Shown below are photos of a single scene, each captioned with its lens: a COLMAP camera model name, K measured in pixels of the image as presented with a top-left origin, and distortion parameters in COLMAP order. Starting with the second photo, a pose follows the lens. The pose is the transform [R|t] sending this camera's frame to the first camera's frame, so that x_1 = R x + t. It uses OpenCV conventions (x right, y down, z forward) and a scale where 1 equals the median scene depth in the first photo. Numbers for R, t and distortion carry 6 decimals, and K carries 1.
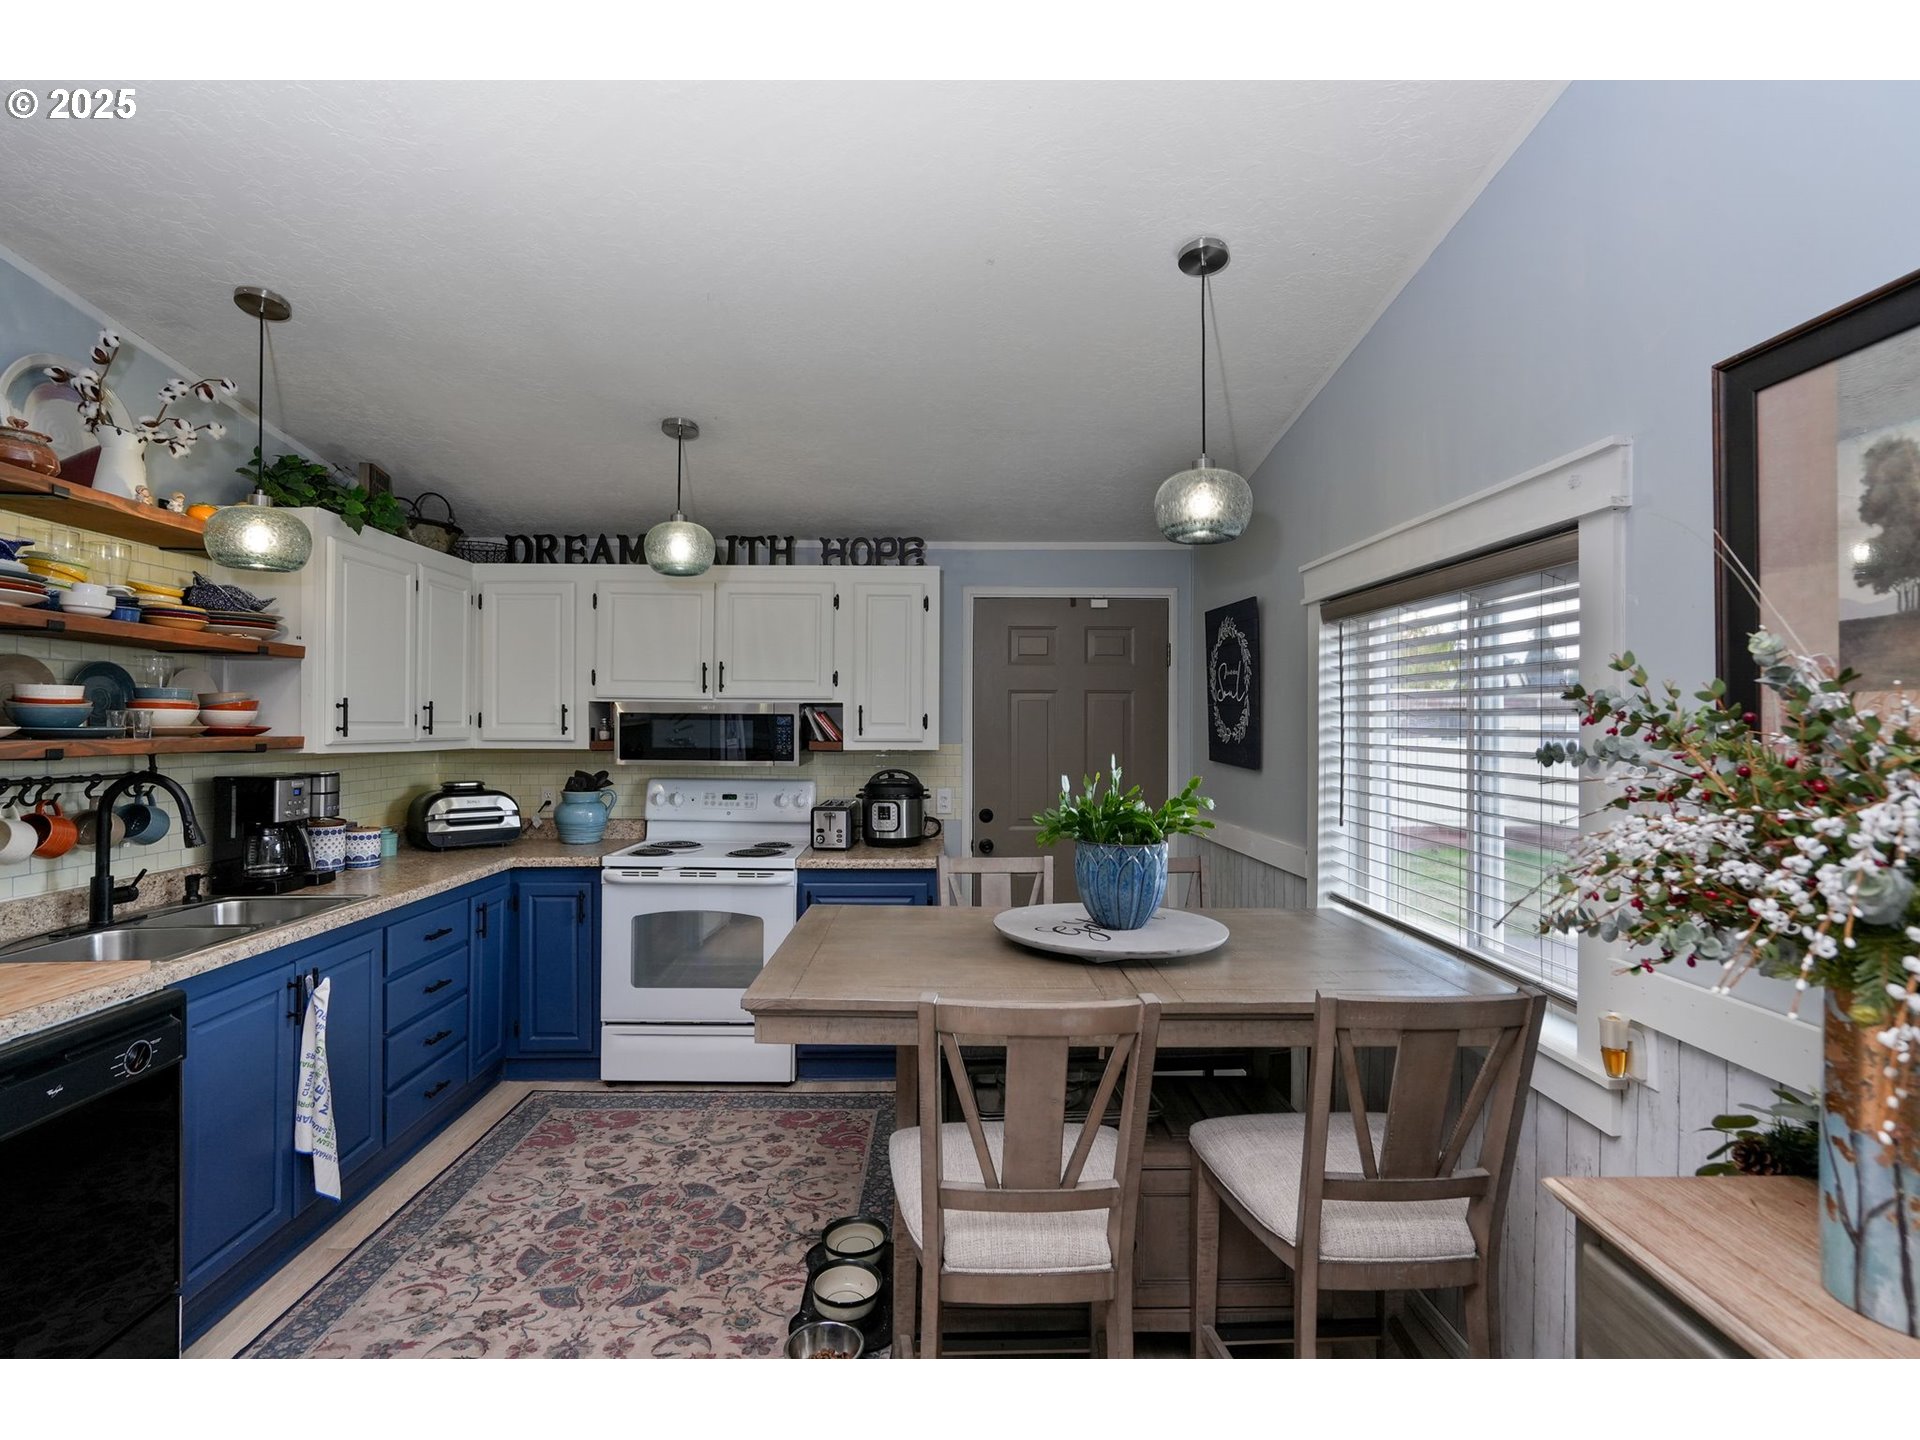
lens RADIAL K [[862.5, 0, 972.5], [0, 862.5, 731.0], [0, 0, 1]] dist [0.000978, 0.000135]
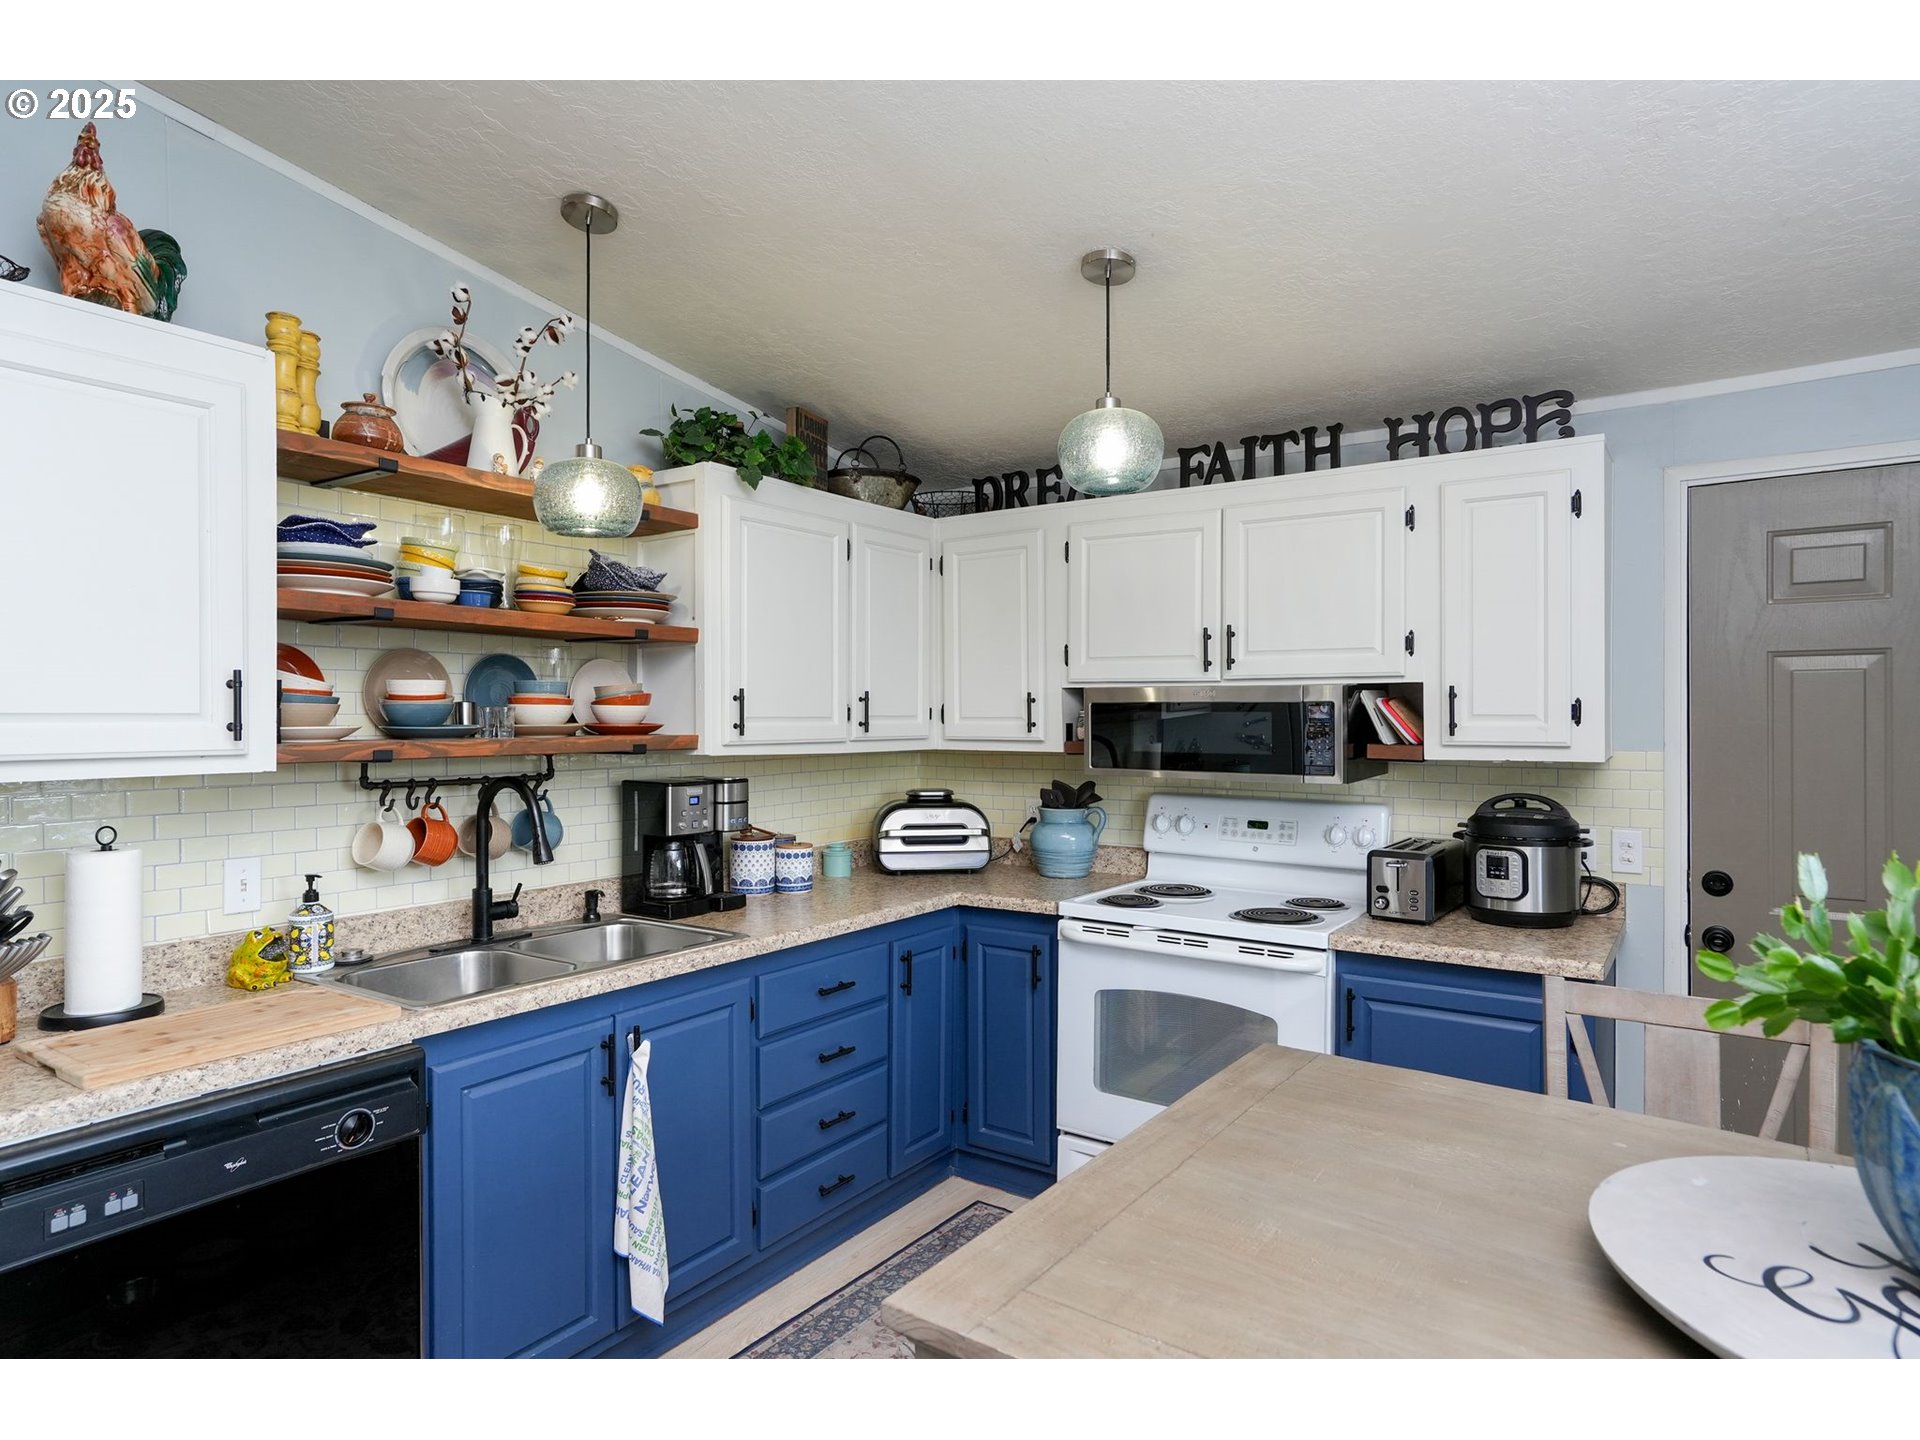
lens RADIAL K [[1101.6, 0, 960.0], [0, 1101.6, 720.0], [0, 0, 1]] dist [-0.041461, 0.055233]
pose [[0.808503, -0.002410, -0.588487, 0.046672], [-0.000091, 0.999991, -0.004219, -0.003056], [0.588492, 0.003465, 0.808496, 0.205461]]
